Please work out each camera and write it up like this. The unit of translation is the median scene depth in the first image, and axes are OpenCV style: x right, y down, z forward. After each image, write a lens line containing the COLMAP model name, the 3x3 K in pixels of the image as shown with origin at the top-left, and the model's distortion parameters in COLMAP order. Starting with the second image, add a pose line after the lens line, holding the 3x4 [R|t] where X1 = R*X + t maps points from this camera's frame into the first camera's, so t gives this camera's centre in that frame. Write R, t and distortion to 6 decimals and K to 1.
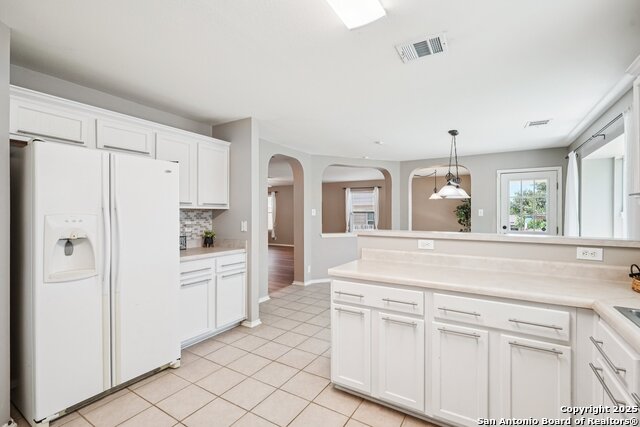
lens RADIAL K [[286.9, 0, 321.2], [0, 286.9, 210.3], [0, 0, 1]] dist [-0.011368, 0.003450]
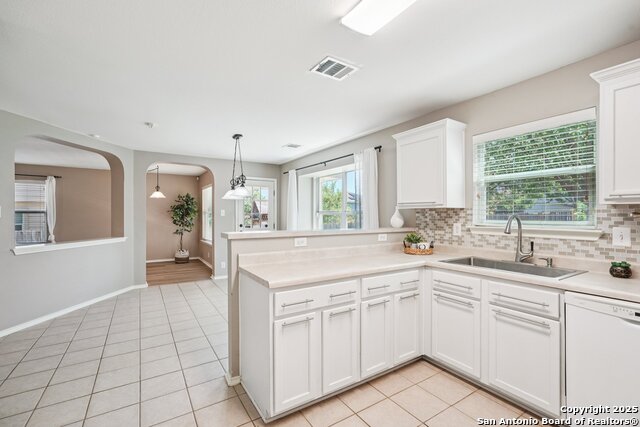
lens RADIAL K [[286.9, 0, 316.0], [0, 286.9, 214.9], [0, 0, 1]] dist [-0.011368, 0.003450]
pose [[0.448665, -0.002574, 0.893696, -0.360985], [-0.007809, 0.999946, 0.006801, 0.006170], [-0.893666, -0.010031, 0.448621, 0.293804]]
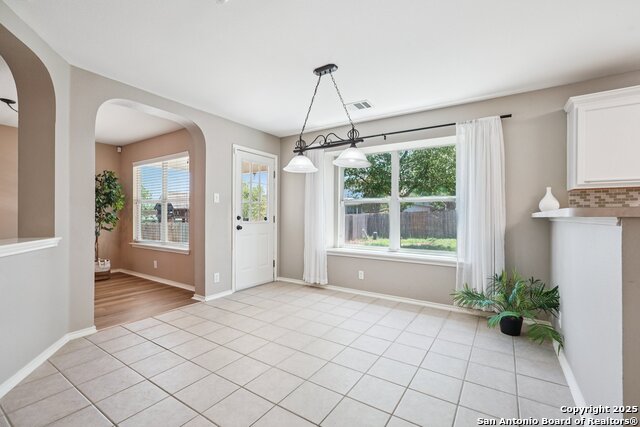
lens RADIAL K [[286.9, 0, 319.7], [0, 286.9, 214.7], [0, 0, 1]] dist [-0.011368, 0.003450]
pose [[0.034241, 0.000166, 0.999414, -0.198146], [-0.015042, 0.999887, 0.000349, 0.063724], [-0.999300, -0.015045, 0.034239, 1.051926]]
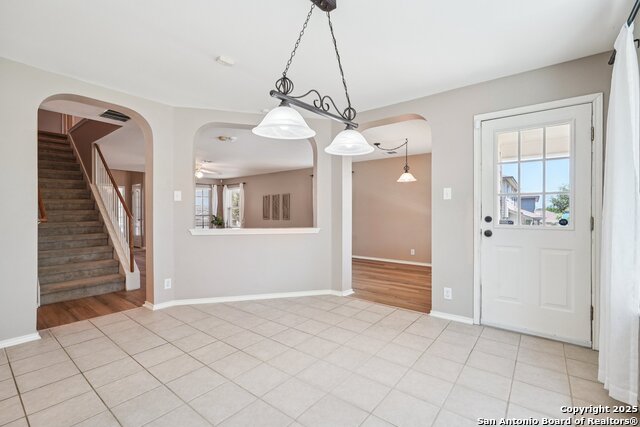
lens RADIAL K [[286.9, 0, 317.7], [0, 286.9, 212.6], [0, 0, 1]] dist [-0.011368, 0.003450]
pose [[0.992274, 0.001479, -0.124058, 0.547028], [-0.000680, 0.999979, 0.006482, 0.059044], [0.124065, -0.006347, 0.992254, 0.595591]]
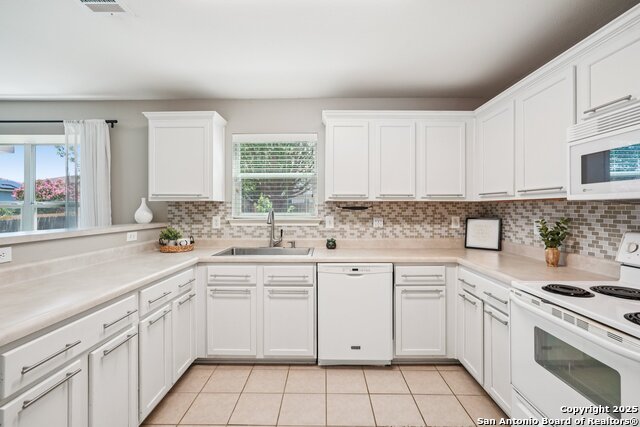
lens RADIAL K [[286.9, 0, 324.5], [0, 286.9, 208.2], [0, 0, 1]] dist [-0.011368, 0.003450]
pose [[-0.510360, -0.001882, 0.859959, -0.327607], [-0.008756, 0.999957, -0.003009, 0.008231], [-0.859916, -0.009066, -0.510354, 0.447276]]
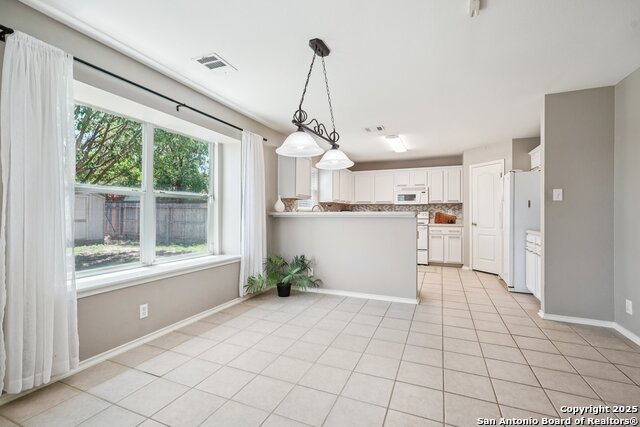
lens RADIAL K [[286.9, 0, 323.4], [0, 286.9, 211.8], [0, 0, 1]] dist [-0.011368, 0.003450]
pose [[-0.987598, -0.006730, -0.156860, 0.581018], [-0.005273, 0.999939, -0.009709, 0.061340], [0.156916, -0.008761, -0.987573, 1.658458]]
